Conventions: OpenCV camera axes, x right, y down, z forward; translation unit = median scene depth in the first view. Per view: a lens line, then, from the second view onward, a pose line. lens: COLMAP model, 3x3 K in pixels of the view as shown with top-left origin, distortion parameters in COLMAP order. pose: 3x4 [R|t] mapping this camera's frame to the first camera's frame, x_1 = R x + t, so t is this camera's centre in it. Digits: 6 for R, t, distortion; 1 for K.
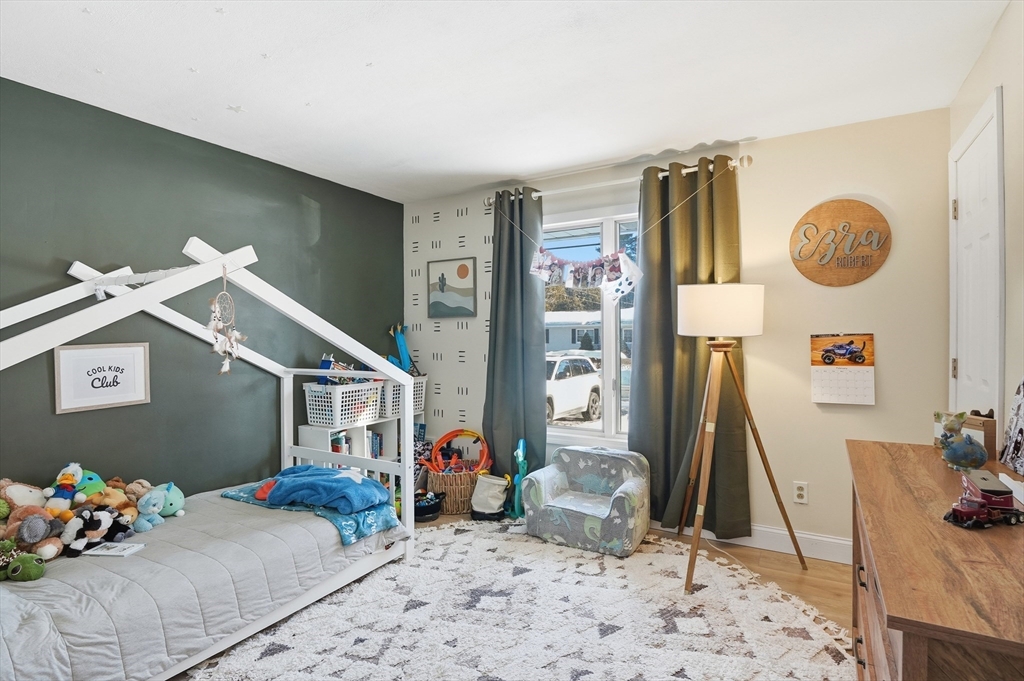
lens RADIAL K [[512.7, 0, 502.0], [0, 512.7, 335.7], [0, 0, 1]] dist [-0.018770, -0.000901]
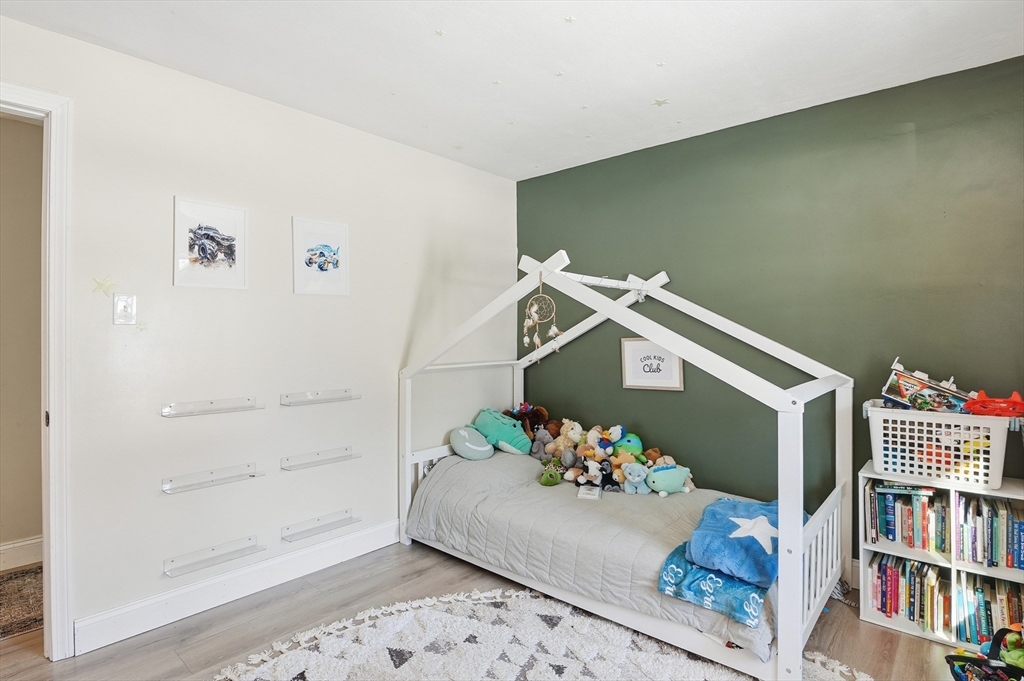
lens RADIAL K [[512.7, 0, 502.0], [0, 512.7, 335.7], [0, 0, 1]] dist [-0.018770, -0.000901]
pose [[-0.179222, 0.007978, -0.983776, 0.501933], [0.005352, 0.999960, 0.007135, 0.001639], [0.983794, -0.003986, -0.179258, 0.861113]]
